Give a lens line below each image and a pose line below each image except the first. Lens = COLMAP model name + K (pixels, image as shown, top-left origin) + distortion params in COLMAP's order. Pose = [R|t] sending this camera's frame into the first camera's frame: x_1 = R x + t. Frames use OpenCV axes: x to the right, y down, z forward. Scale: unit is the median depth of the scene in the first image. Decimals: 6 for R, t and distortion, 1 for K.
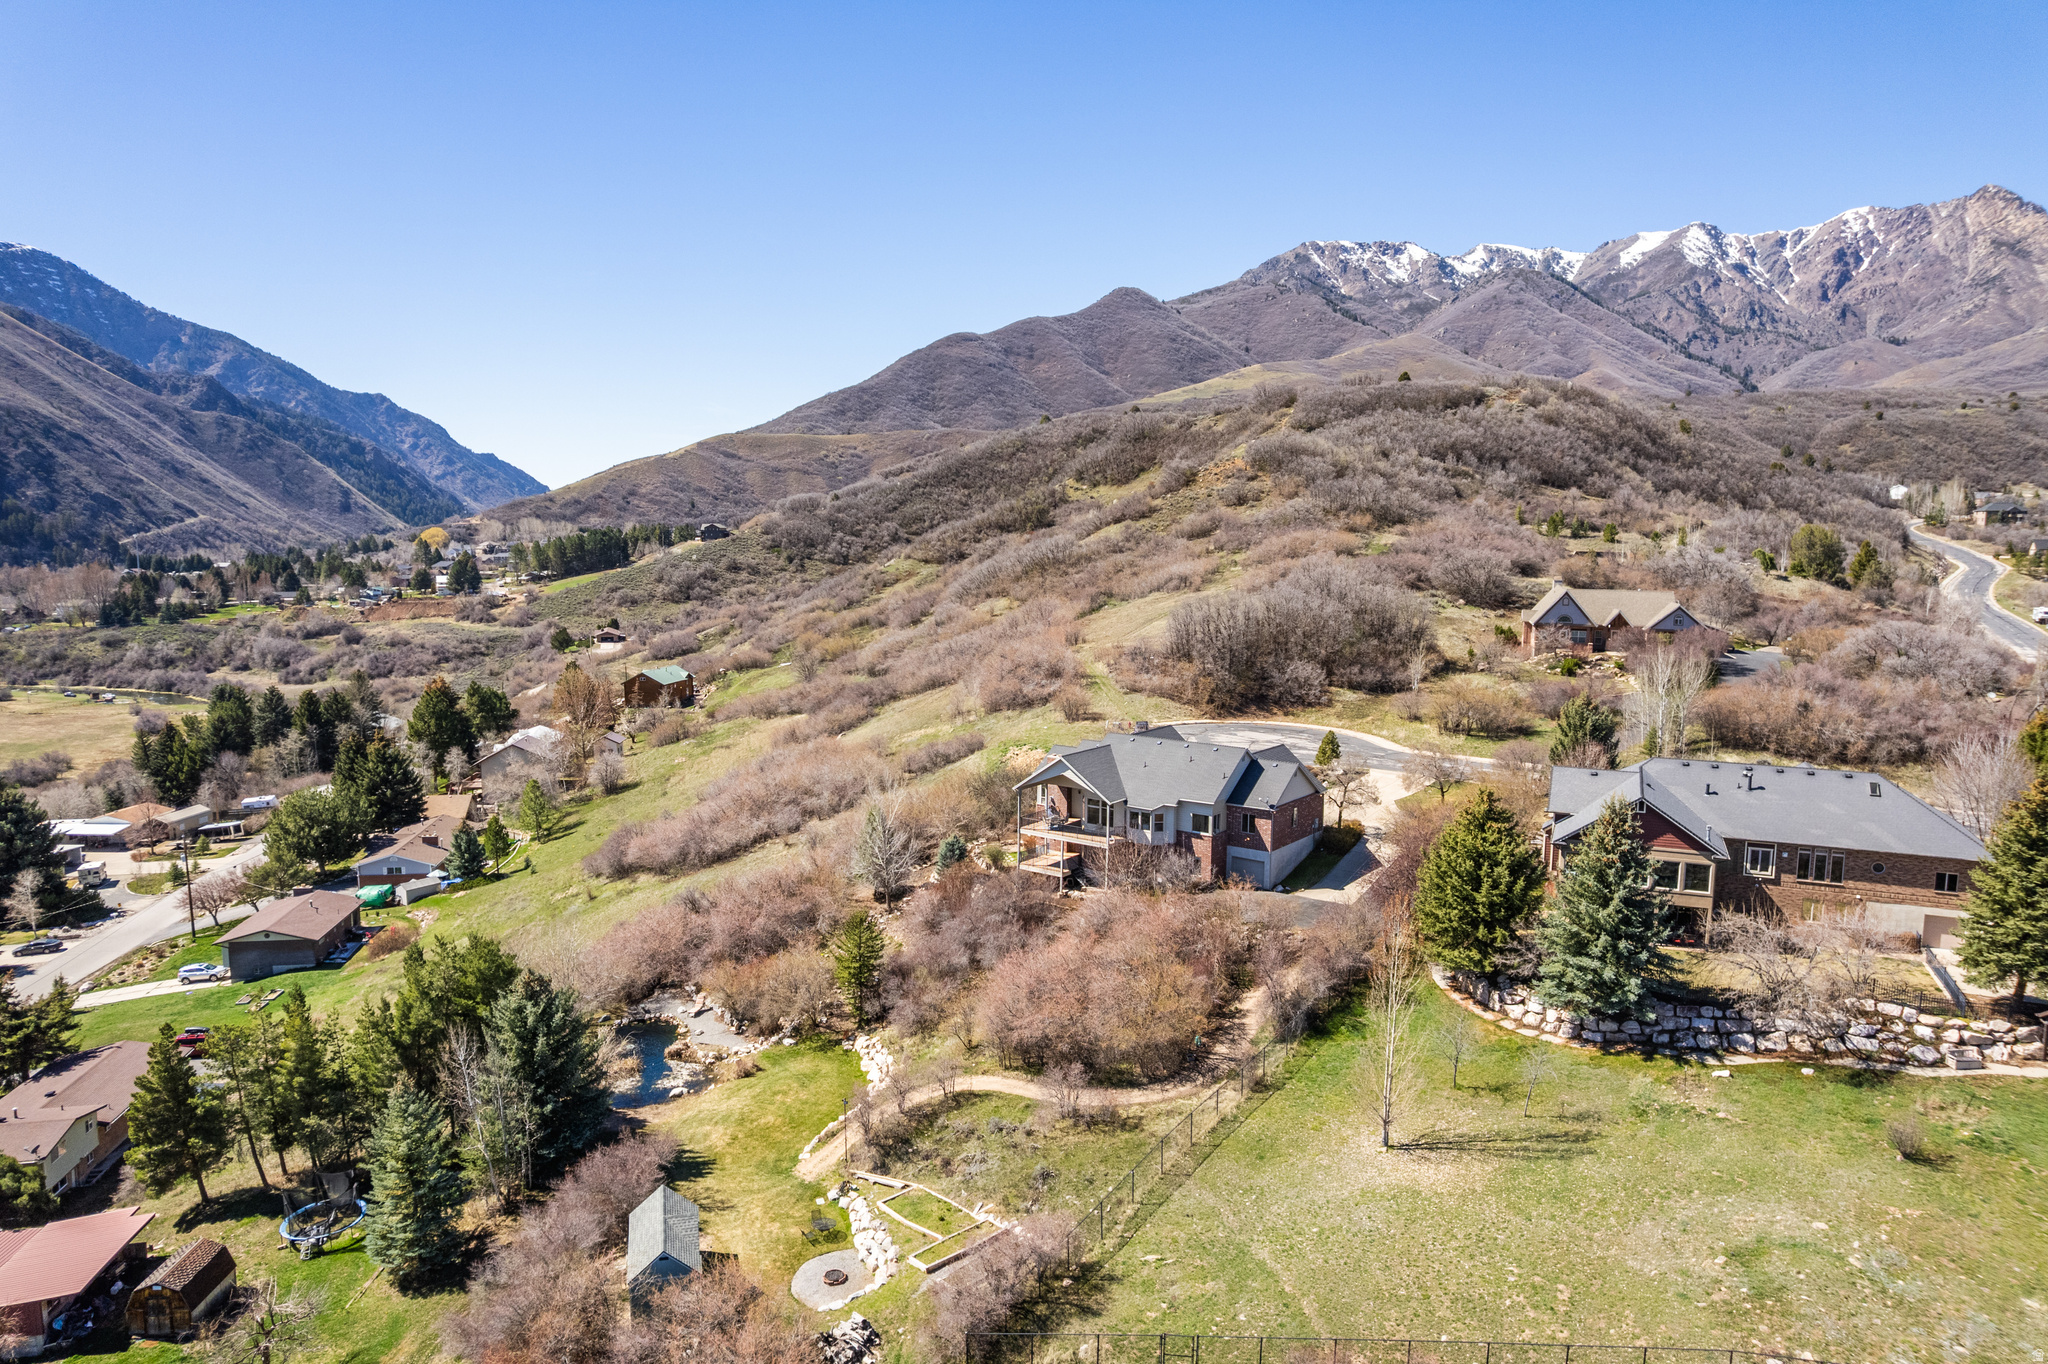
lens RADIAL K [[1312.0, 0, 1021.4], [0, 1312.0, 680.5], [0, 0, 1]] dist [-0.079153, 0.070962]
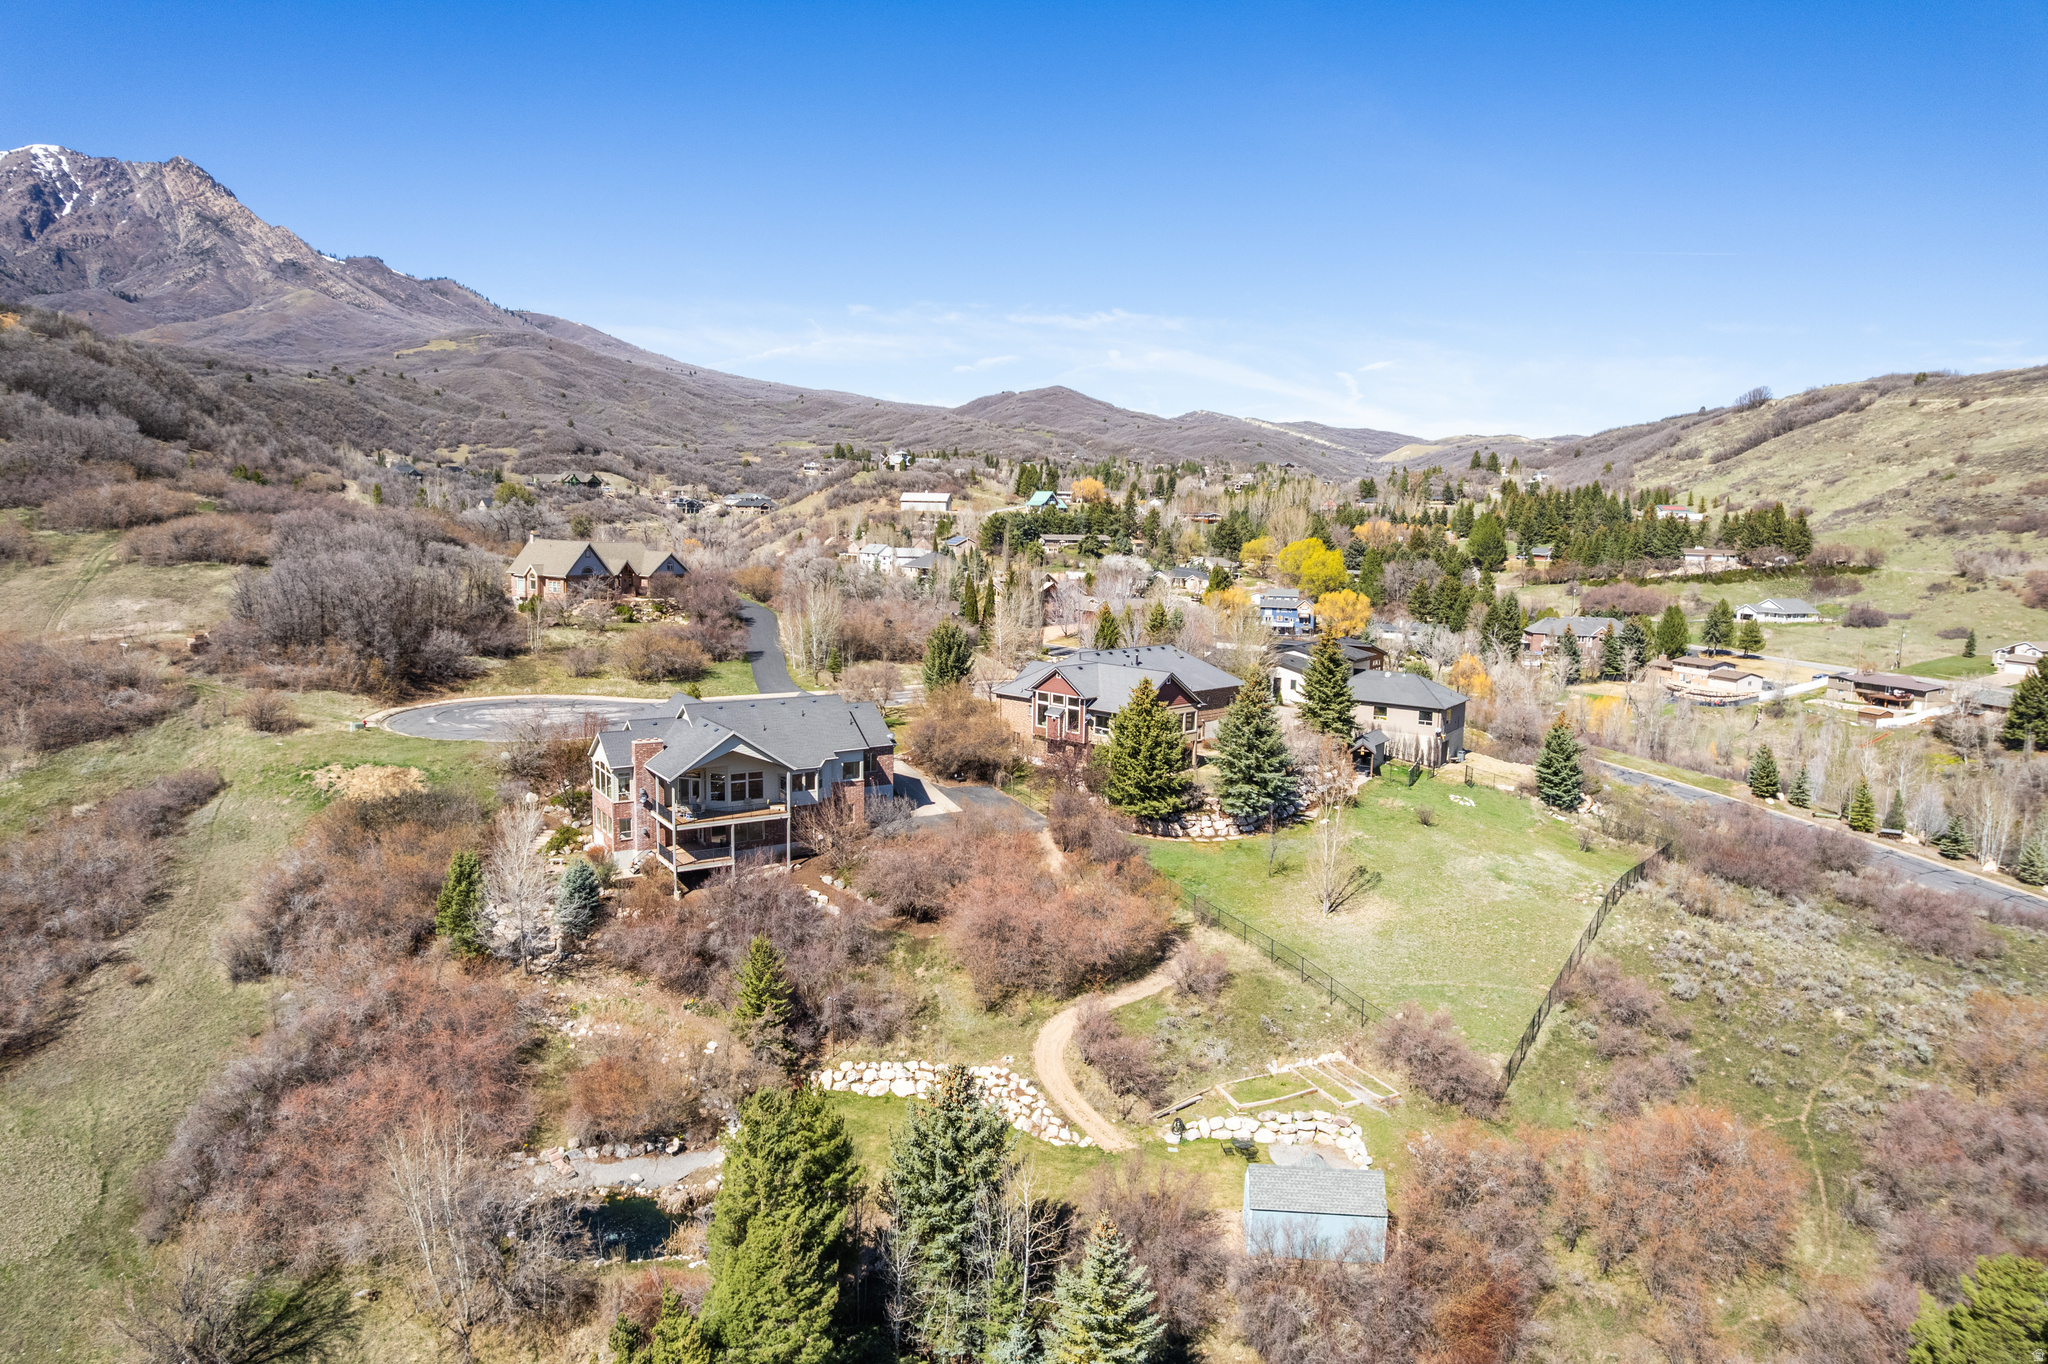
lens RADIAL K [[1312.0, 0, 1026.0], [0, 1312.0, 677.2], [0, 0, 1]] dist [-0.079153, 0.070962]
pose [[0.356346, -0.120238, 0.926585, -0.115608], [0.093888, 0.991274, 0.092525, -0.006852], [-0.929625, 0.054025, 0.364526, 0.076656]]
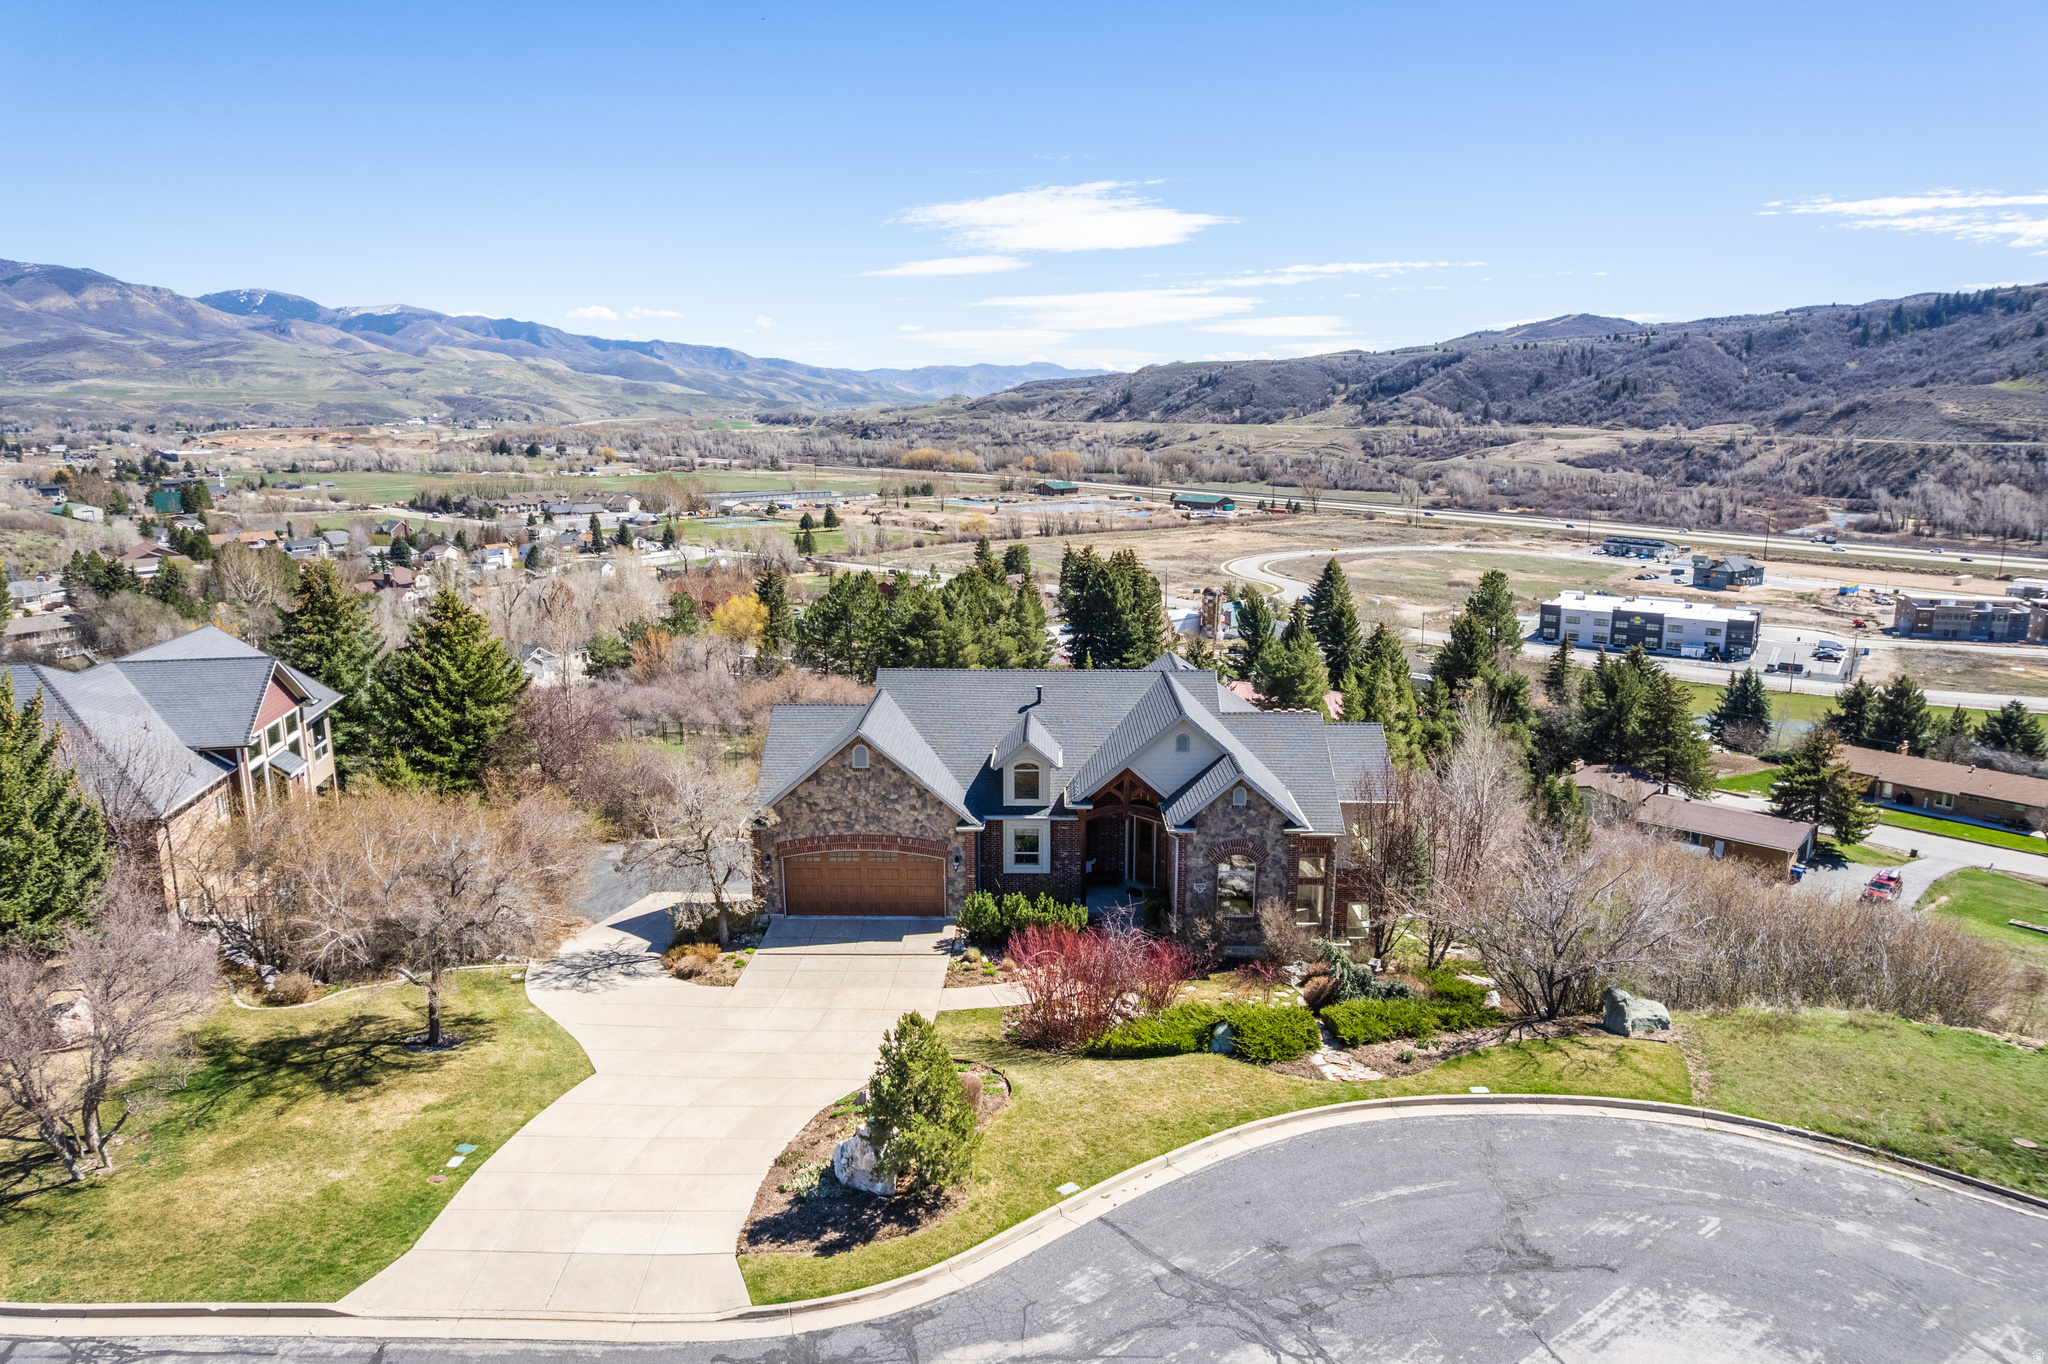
lens RADIAL K [[1312.0, 0, 1020.8], [0, 1312.0, 683.0], [0, 0, 1]] dist [-0.079153, 0.070962]
pose [[-0.812871, 0.114365, -0.571106, 0.064786], [-0.072942, 0.952825, 0.294624, -0.014361], [0.577859, 0.281149, -0.766182, 0.222236]]
